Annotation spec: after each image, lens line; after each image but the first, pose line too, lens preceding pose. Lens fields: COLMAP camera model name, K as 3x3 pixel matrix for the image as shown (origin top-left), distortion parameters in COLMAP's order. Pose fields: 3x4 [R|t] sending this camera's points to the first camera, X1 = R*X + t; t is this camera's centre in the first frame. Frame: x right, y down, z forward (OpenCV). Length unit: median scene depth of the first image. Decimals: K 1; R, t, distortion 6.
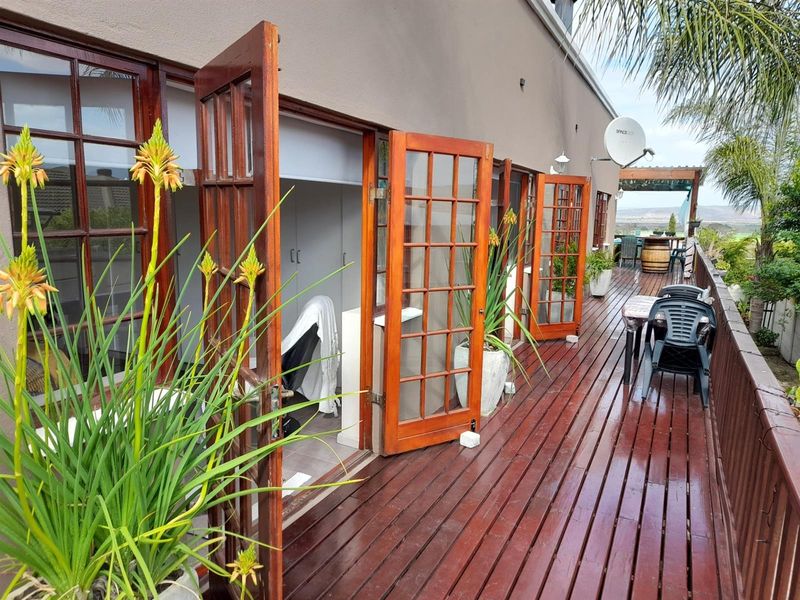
lens RADIAL K [[539.8, 0, 400.0], [0, 539.8, 300.0], [0, 0, 1]] dist [-0.006429, -0.004529]
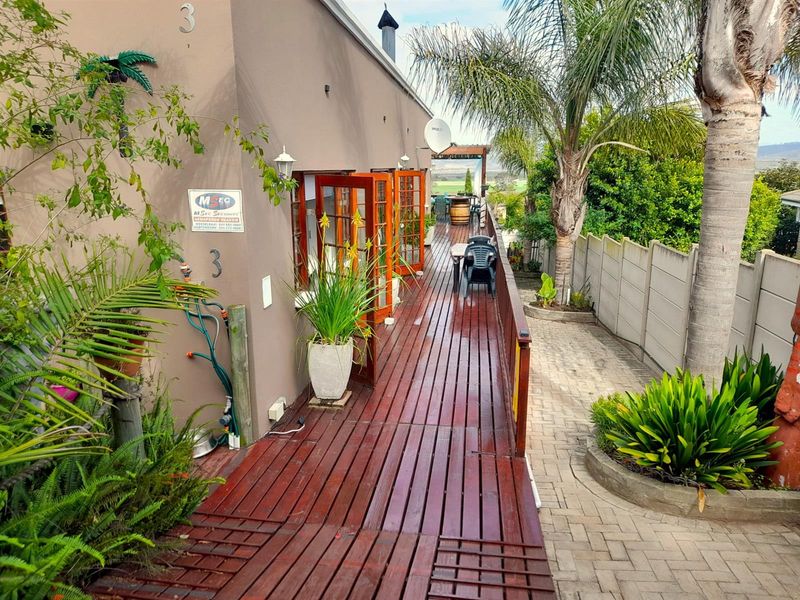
lens RADIAL K [[539.8, 0, 400.0], [0, 539.8, 300.0], [0, 0, 1]] dist [-0.006429, -0.004529]
pose [[0.941814, -0.098705, 0.321315, -0.178794], [0.072435, 0.993052, 0.092739, -0.001430], [-0.328236, -0.064068, 0.942420, -0.342042]]
